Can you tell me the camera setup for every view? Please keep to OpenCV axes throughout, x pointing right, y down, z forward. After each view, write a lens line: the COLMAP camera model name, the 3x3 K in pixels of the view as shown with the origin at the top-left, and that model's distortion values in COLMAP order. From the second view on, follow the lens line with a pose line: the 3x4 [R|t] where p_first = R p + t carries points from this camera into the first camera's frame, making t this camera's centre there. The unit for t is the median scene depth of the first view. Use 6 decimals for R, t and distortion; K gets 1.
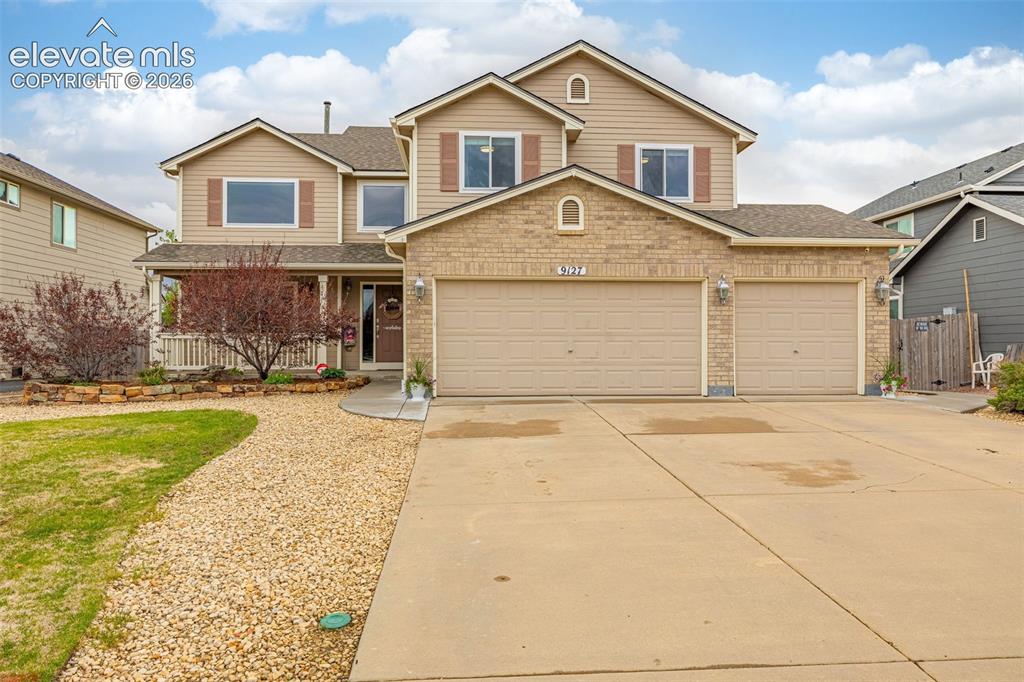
lens RADIAL K [[710.0, 0, 514.3], [0, 710.0, 336.3], [0, 0, 1]] dist [-0.005369, 0.001566]
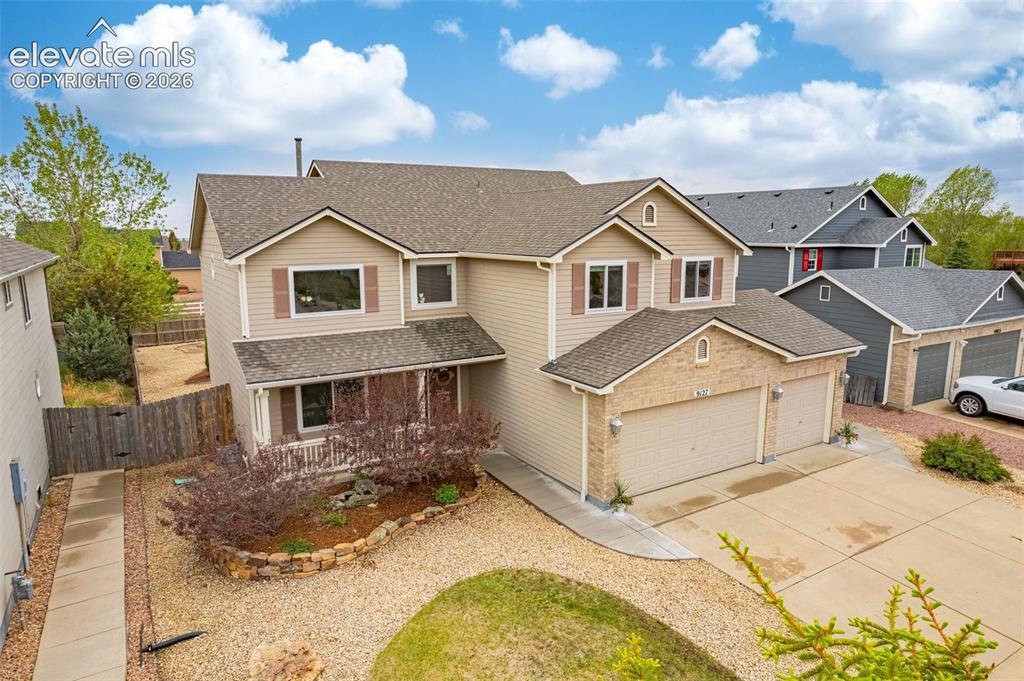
lens RADIAL K [[636.3, 0, 508.8], [0, 636.3, 347.6], [0, 0, 1]] dist [-0.041410, -0.000500]
pose [[0.893644, -0.081897, 0.441241, -0.624221], [-0.003952, 0.981734, 0.190219, -0.329733], [-0.448759, -0.171732, 0.876997, 0.117022]]
